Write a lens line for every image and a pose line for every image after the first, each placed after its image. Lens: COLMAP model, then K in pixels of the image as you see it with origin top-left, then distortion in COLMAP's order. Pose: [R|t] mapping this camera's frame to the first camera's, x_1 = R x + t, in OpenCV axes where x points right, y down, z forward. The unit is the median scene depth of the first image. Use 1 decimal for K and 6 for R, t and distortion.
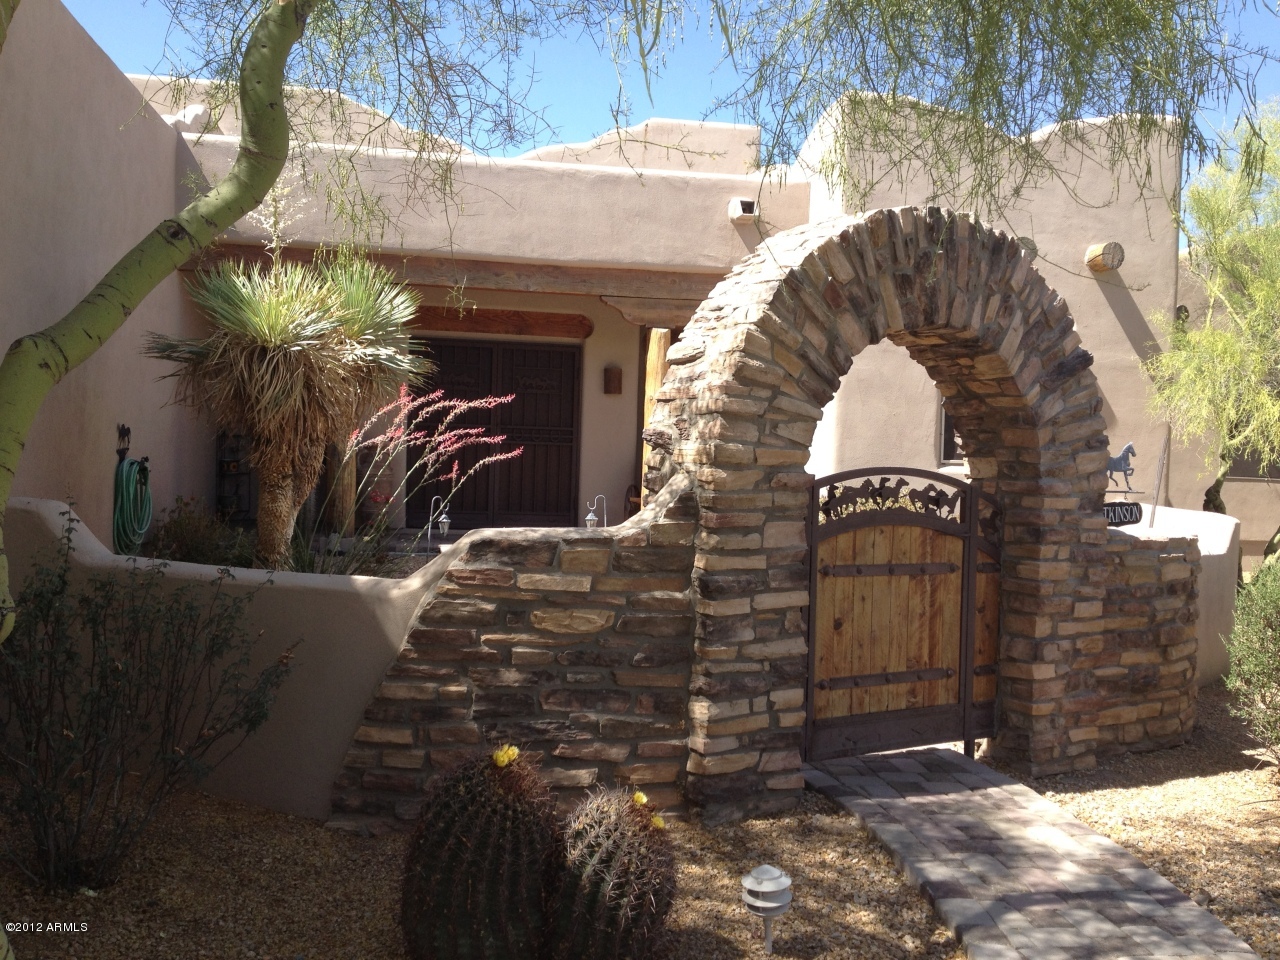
lens RADIAL K [[1181.5, 0, 640.0], [0, 1181.5, 480.0], [0, 0, 1]] dist [0.224155, -0.397163]
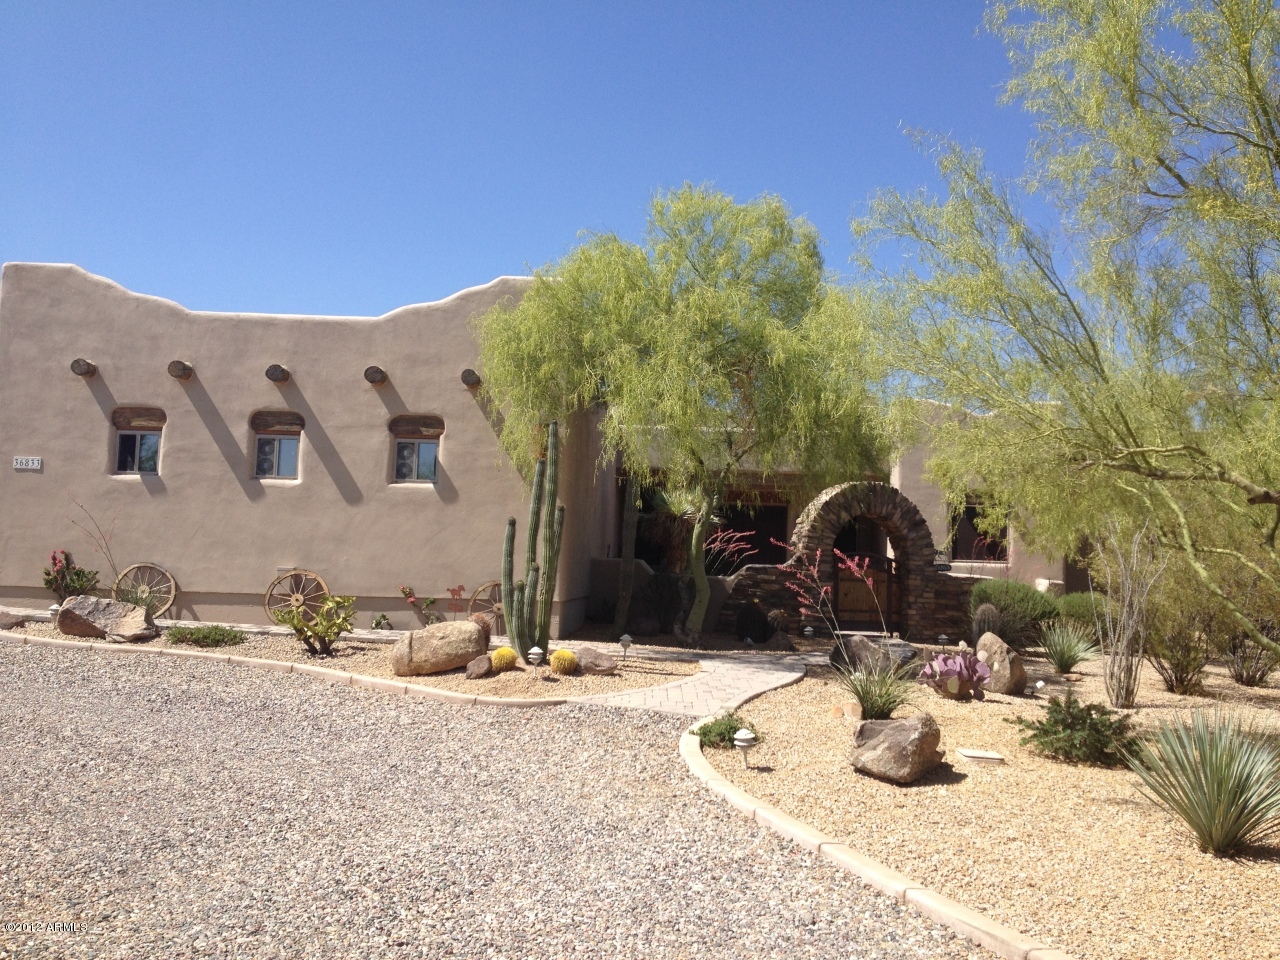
lens RADIAL K [[1202.8, 0, 633.0], [0, 1202.8, 484.7], [0, 0, 1]] dist [0.188572, -0.418860]
pose [[0.979384, -0.014178, -0.201511, 0.276212], [-0.006772, 0.994669, -0.102893, 0.170090], [0.201896, 0.102137, 0.974067, -2.741812]]
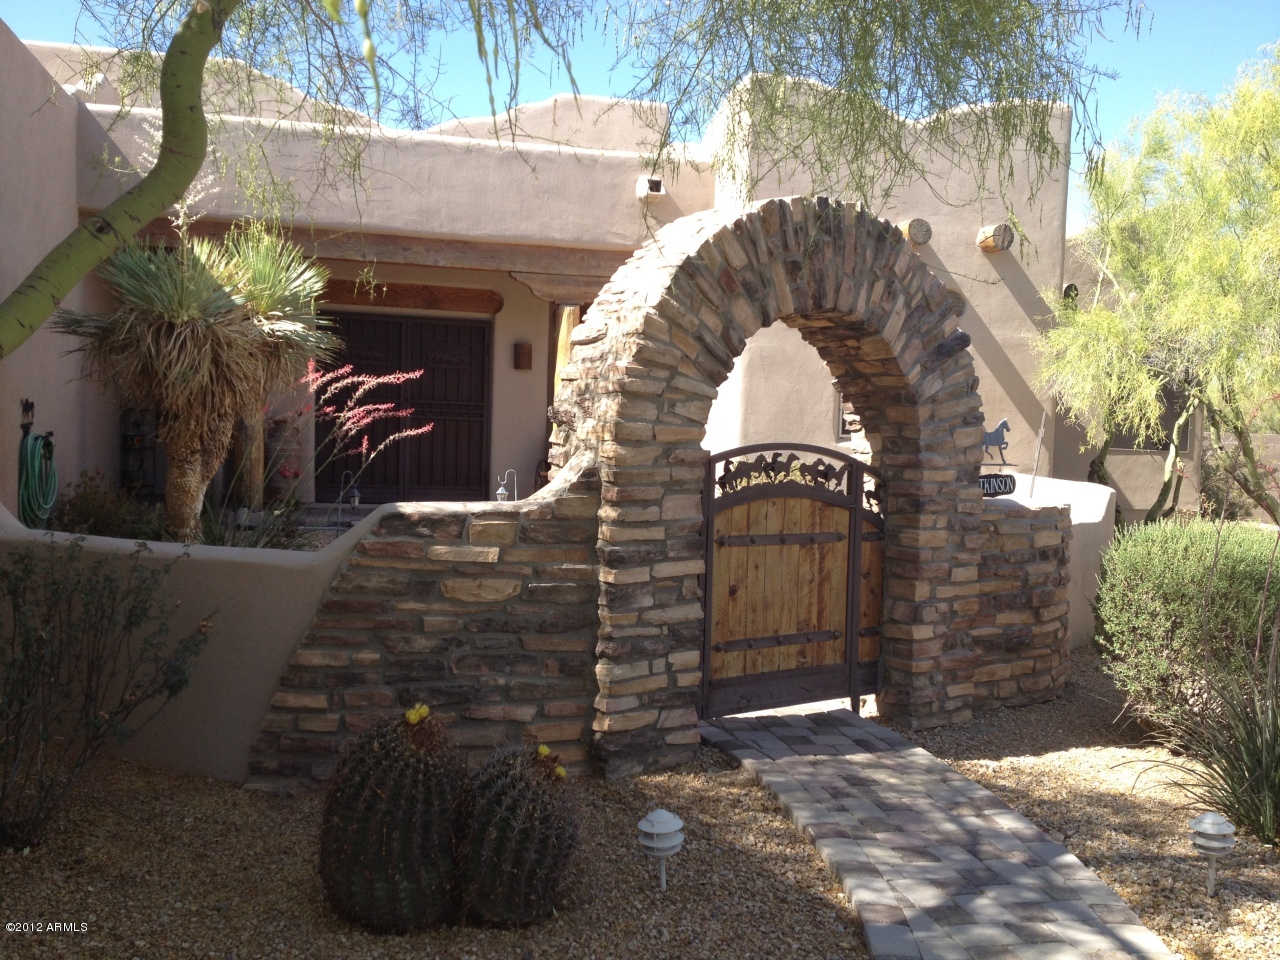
lens RADIAL K [[1202.8, 0, 633.0], [0, 1202.8, 484.7], [0, 0, 1]] dist [0.188572, -0.418860]
pose [[0.997938, -0.004269, 0.064047, 0.008059], [0.002535, 0.999629, 0.027122, -0.003039], [-0.064139, -0.026904, 0.997578, -0.065085]]
